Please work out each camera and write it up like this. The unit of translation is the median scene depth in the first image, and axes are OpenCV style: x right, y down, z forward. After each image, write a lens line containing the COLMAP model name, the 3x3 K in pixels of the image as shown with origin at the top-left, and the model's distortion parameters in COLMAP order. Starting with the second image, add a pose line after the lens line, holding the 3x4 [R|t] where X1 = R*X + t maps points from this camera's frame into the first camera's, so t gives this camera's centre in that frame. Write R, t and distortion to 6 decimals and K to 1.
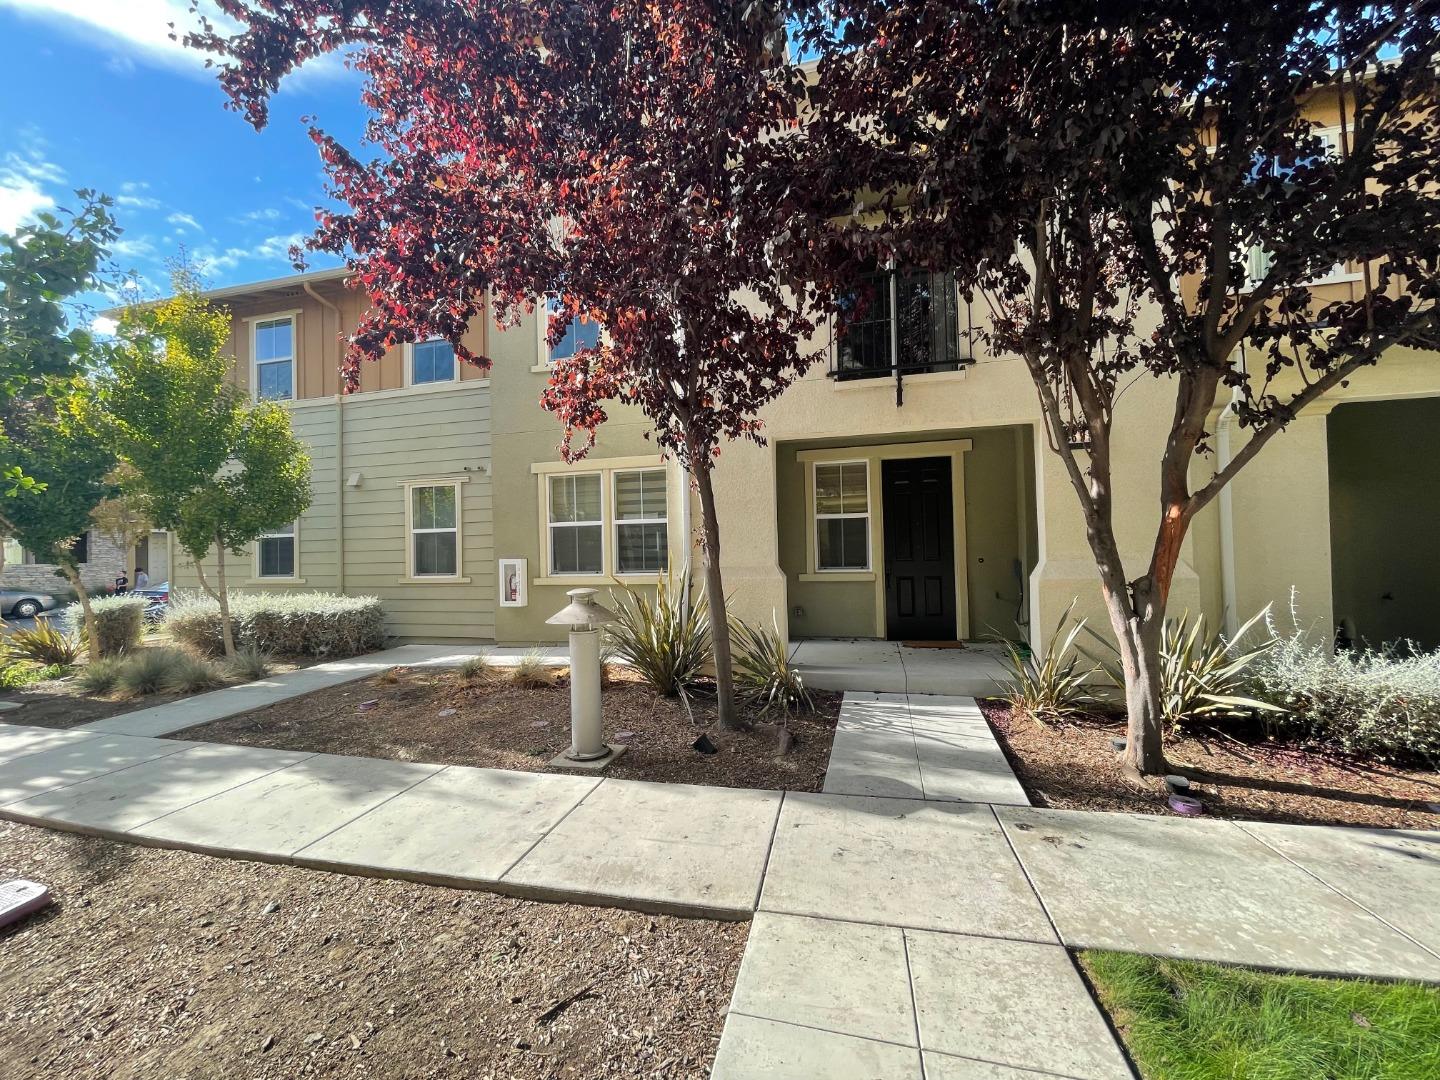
lens RADIAL K [[551.9, 0, 720.0], [0, 551.9, 540.0], [0, 0, 1]] dist [0.000284, 0.000008]
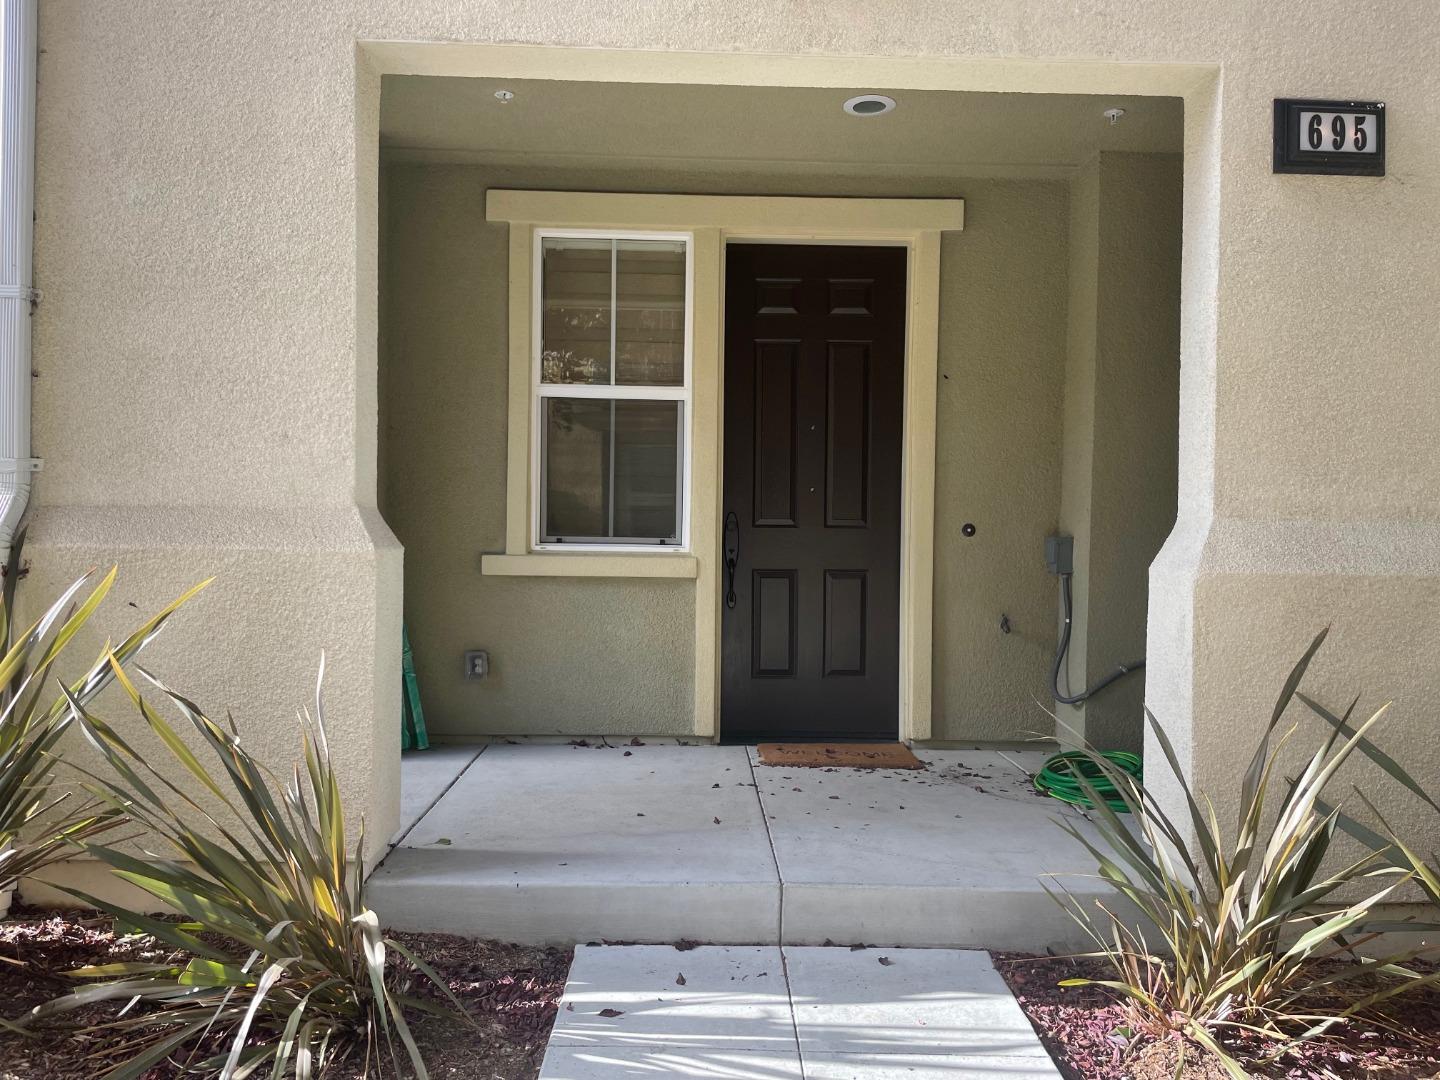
lens RADIAL K [[994.7, 0, 720.0], [0, 994.7, 540.0], [0, 0, 1]] dist [-0.000921, -0.000236]
pose [[0.955650, 0.035150, 0.292400, 0.110681], [-0.041424, 0.999025, 0.015290, 0.039836], [-0.291578, -0.026724, 0.956174, 0.392711]]
